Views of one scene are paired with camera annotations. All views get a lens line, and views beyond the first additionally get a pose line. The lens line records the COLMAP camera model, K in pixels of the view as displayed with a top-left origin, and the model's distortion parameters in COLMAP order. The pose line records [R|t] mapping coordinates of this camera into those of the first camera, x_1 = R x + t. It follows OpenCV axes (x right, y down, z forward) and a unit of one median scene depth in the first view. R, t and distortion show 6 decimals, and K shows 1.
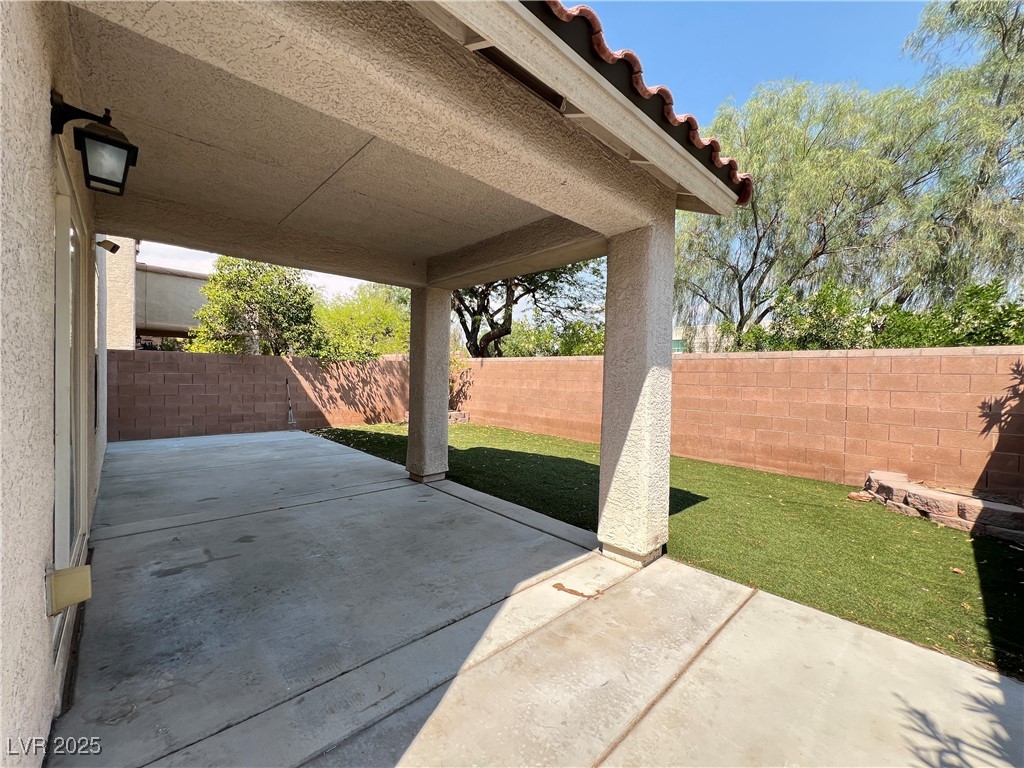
lens RADIAL K [[412.2, 0, 512.0], [0, 412.2, 384.0], [0, 0, 1]] dist [-0.002317, -0.000582]
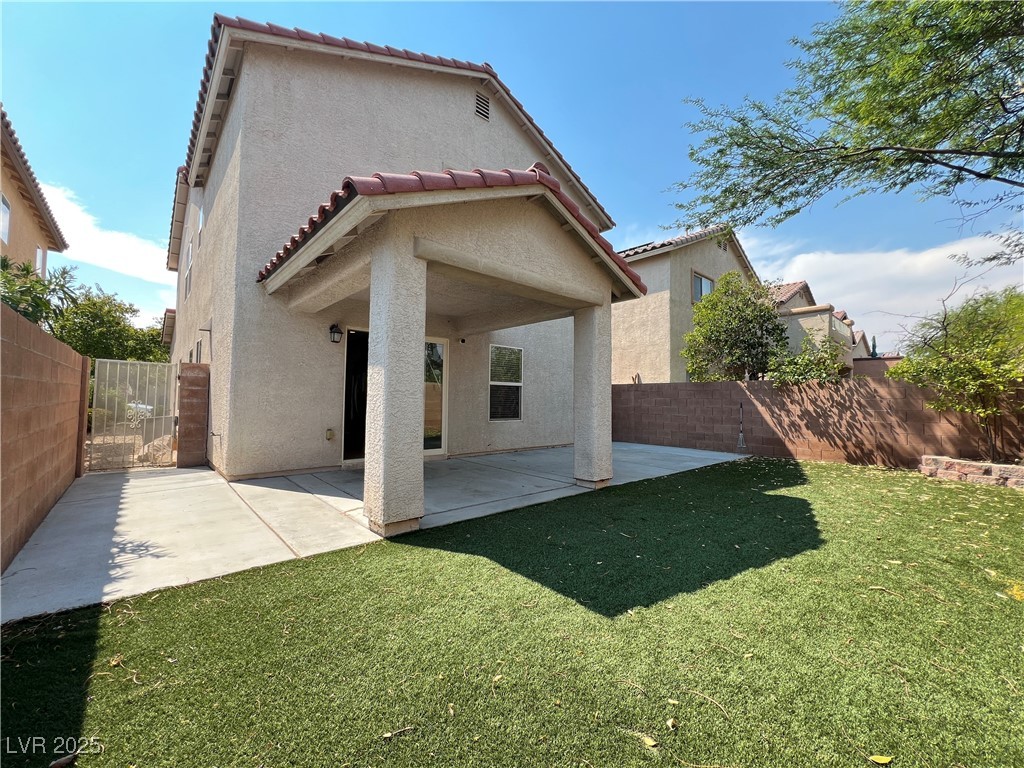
lens RADIAL K [[412.2, 0, 512.0], [0, 412.2, 384.0], [0, 0, 1]] dist [-0.002317, -0.000582]
pose [[-0.029802, -0.061324, -0.997673, 0.479918], [-0.035291, 0.997559, -0.060262, 0.021163], [0.998933, 0.033413, -0.031894, 0.445111]]
